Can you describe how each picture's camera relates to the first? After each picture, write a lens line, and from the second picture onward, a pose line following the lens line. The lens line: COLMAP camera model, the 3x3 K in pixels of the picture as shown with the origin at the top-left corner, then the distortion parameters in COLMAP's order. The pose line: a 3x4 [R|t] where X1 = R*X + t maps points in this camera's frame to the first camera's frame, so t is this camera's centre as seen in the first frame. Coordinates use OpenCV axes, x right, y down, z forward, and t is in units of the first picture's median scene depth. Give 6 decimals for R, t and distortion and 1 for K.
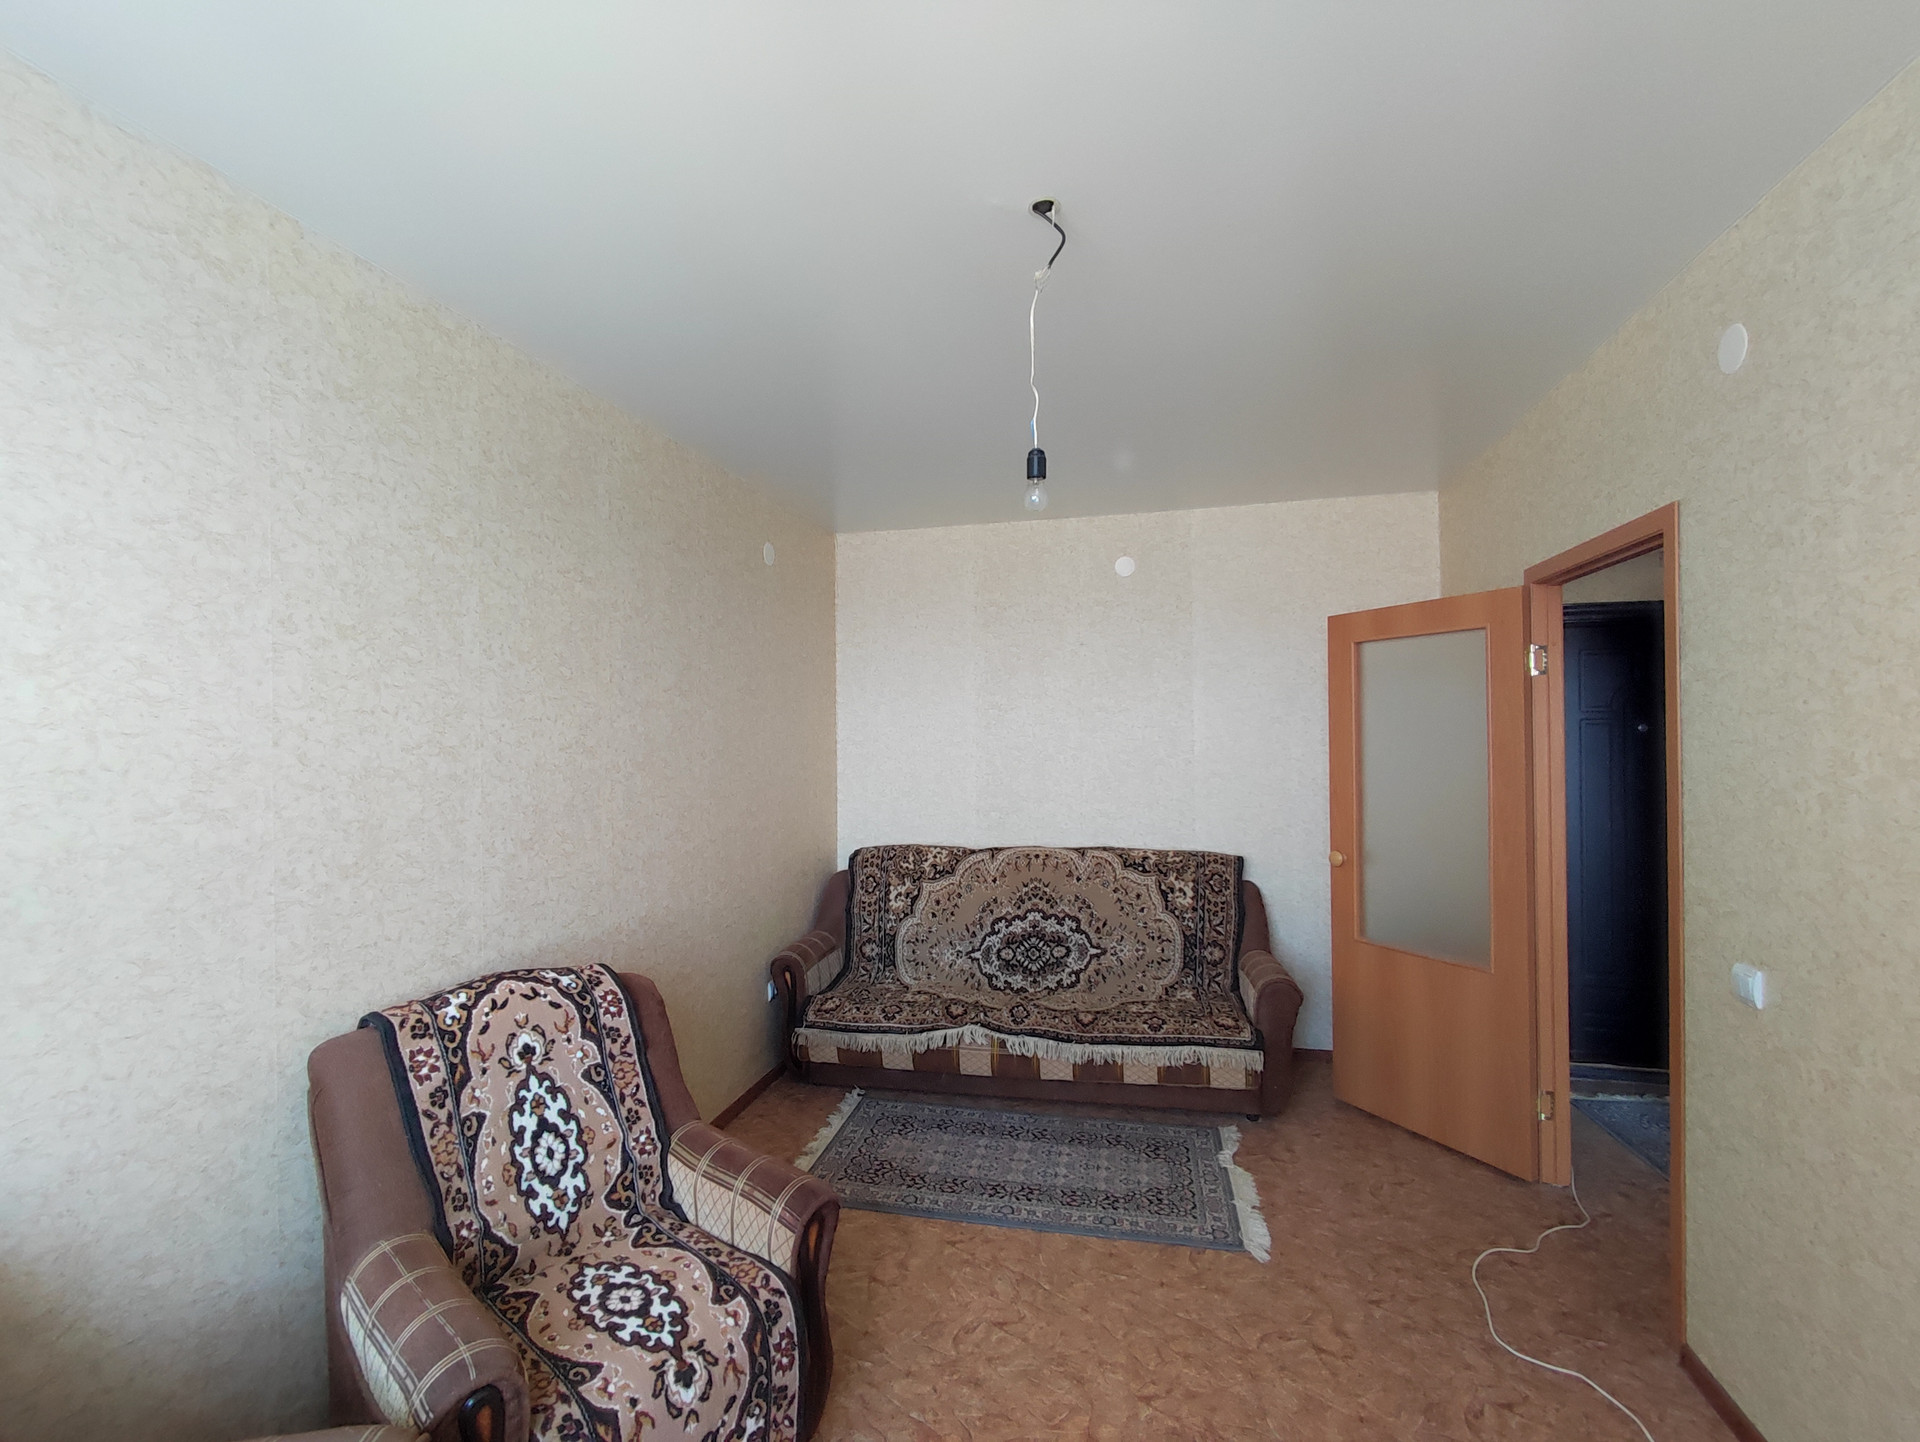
lens RADIAL K [[874.0, 0, 935.7], [0, 874.0, 726.8], [0, 0, 1]] dist [-0.013505, 0.004688]
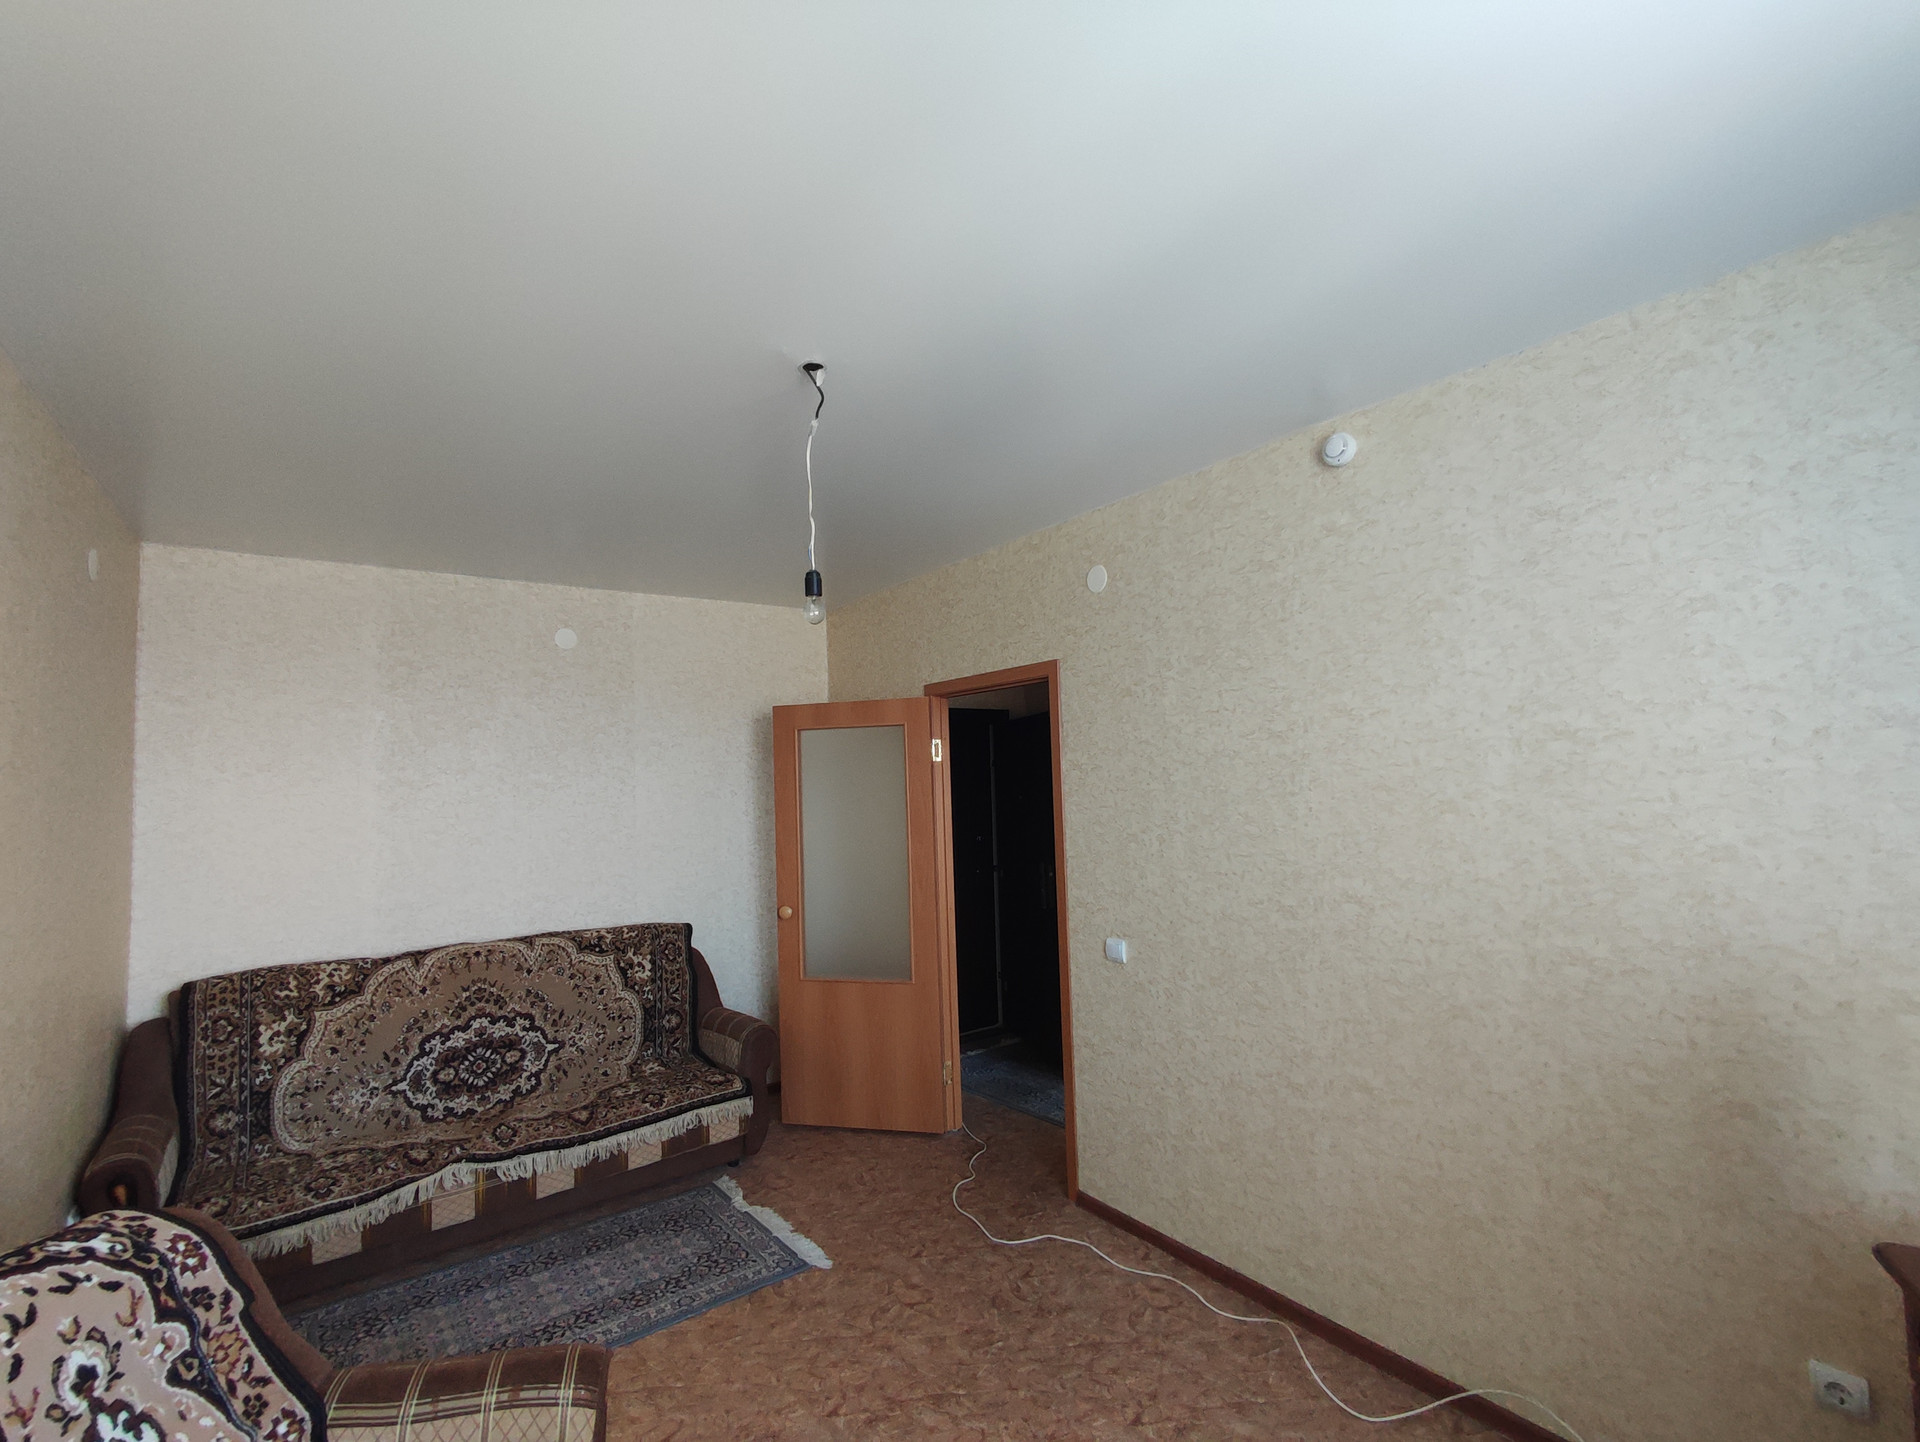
lens RADIAL K [[874.0, 0, 949.8], [0, 874.0, 725.9], [0, 0, 1]] dist [-0.013505, 0.004688]
pose [[0.638965, 0.041095, 0.768137, -0.358353], [0.017859, 0.997510, -0.068222, -0.017923], [-0.769029, 0.057310, 0.636640, 0.079638]]
